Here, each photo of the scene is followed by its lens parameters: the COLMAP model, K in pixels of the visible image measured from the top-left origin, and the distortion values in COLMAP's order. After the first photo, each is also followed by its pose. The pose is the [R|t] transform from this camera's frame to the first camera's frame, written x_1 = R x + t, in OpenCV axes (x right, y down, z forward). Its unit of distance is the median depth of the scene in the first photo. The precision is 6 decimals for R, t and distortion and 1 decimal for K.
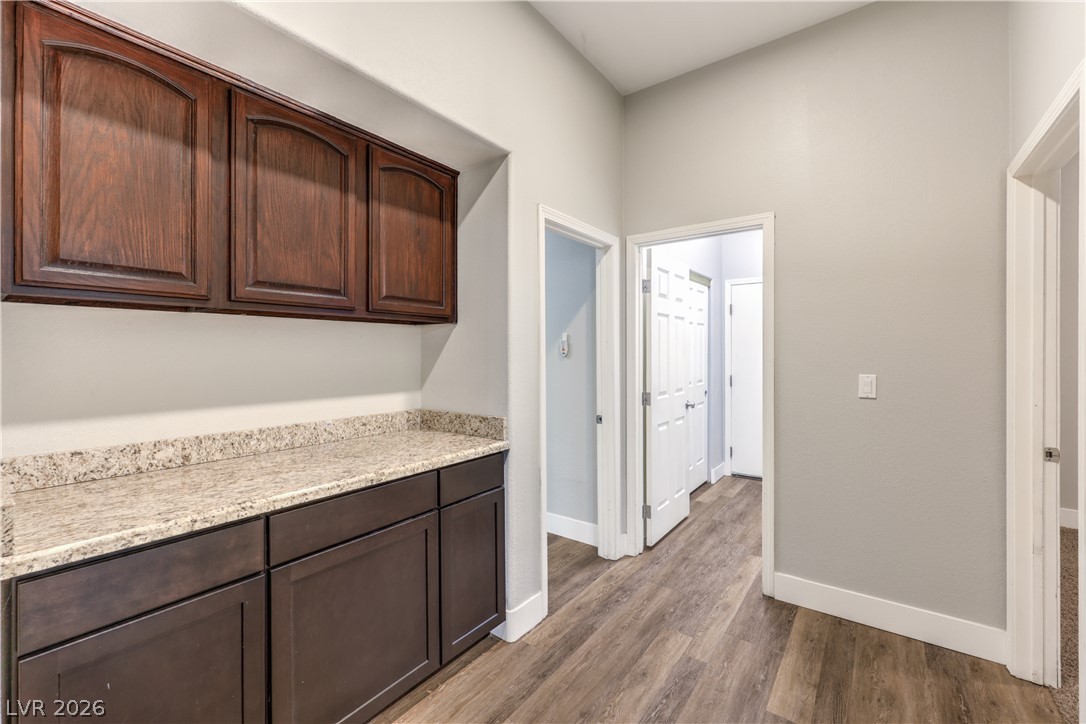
lens RADIAL K [[445.6, 0, 549.7], [0, 445.6, 358.2], [0, 0, 1]] dist [-0.000801, -0.000233]
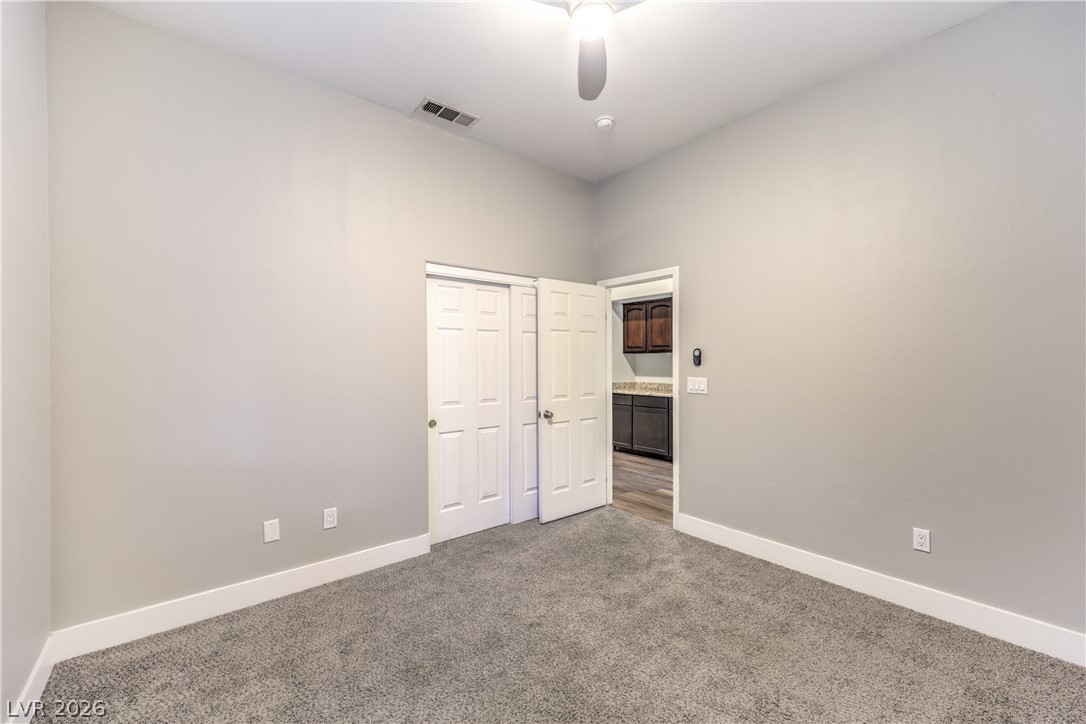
lens RADIAL K [[445.6, 0, 549.7], [0, 445.6, 358.2], [0, 0, 1]] dist [-0.000801, -0.000233]
pose [[-0.239968, -0.005938, -0.970763, 3.829656], [0.001219, 0.999979, -0.006419, -0.031079], [0.970780, -0.002724, -0.239956, 1.102101]]
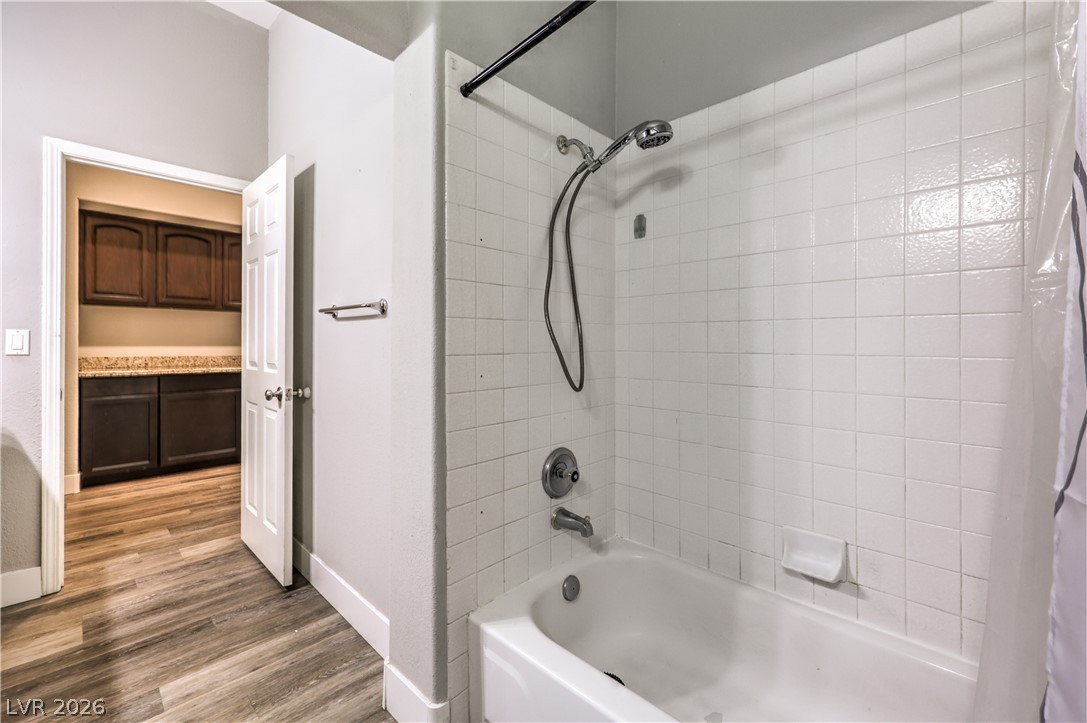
lens RADIAL K [[456.2, 0, 541.8], [0, 456.2, 354.9], [0, 0, 1]] dist [-0.000517, -0.000164]
pose [[0.991165, 0.001200, -0.132628, 1.963465], [-0.000907, 0.999997, 0.002275, 0.174783], [0.132630, -0.002134, 0.991163, -1.432996]]
